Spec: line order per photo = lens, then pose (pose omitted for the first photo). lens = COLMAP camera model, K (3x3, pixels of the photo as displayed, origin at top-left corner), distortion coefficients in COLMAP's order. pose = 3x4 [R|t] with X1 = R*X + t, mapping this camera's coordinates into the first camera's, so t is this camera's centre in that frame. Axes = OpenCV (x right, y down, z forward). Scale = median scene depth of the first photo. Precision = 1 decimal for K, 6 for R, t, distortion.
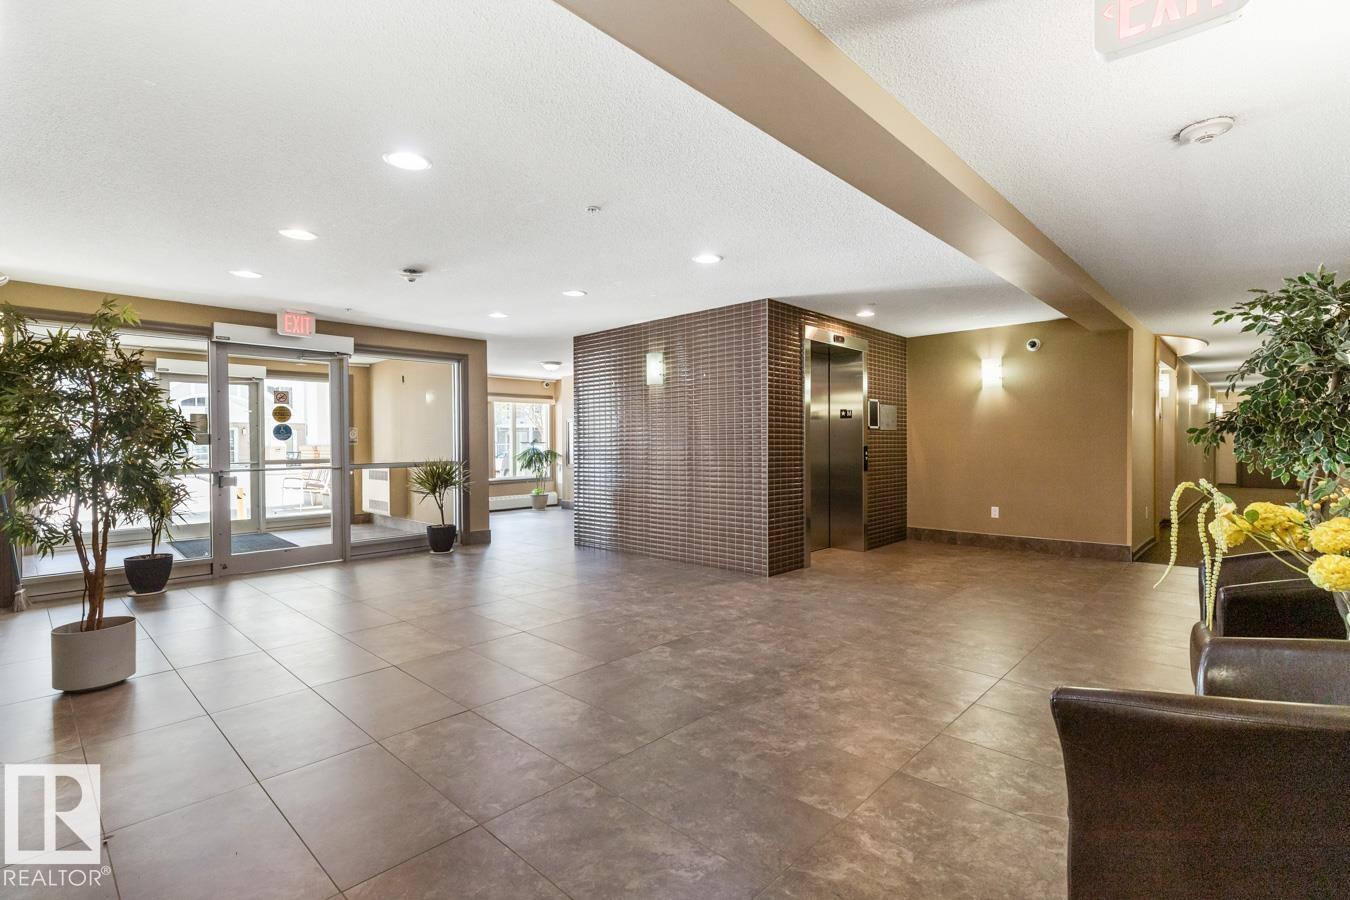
lens RADIAL K [[627.5, 0, 671.3], [0, 627.5, 443.1], [0, 0, 1]] dist [0.000681, 0.000020]
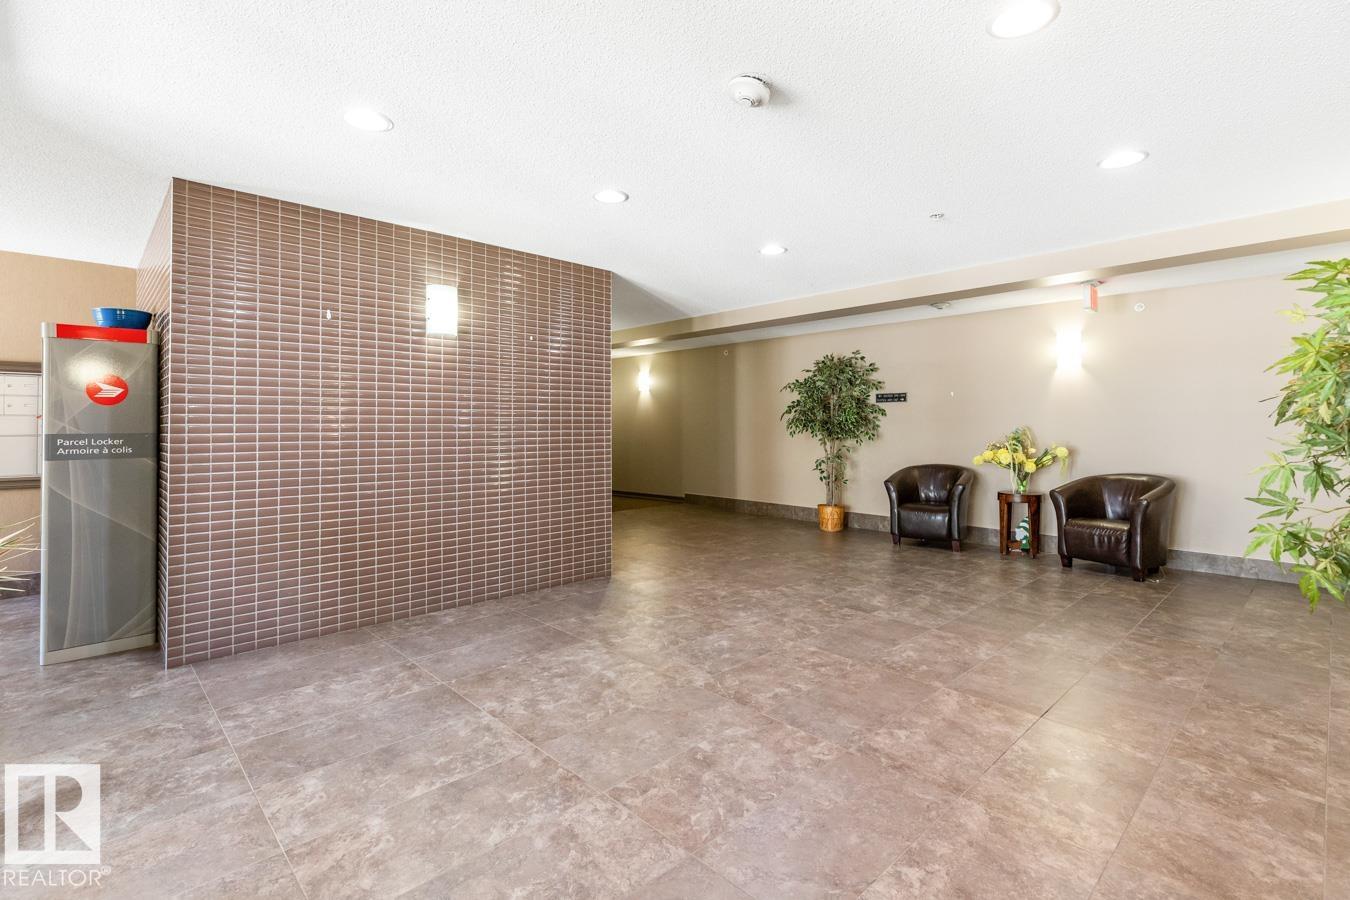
lens RADIAL K [[627.5, 0, 671.3], [0, 627.5, 443.1], [0, 0, 1]] dist [0.000681, 0.000020]
pose [[0.069187, -0.029414, 0.997170, -0.679528], [-0.014100, 0.999437, 0.030459, -0.007232], [-0.997504, -0.016168, 0.068733, 0.761098]]
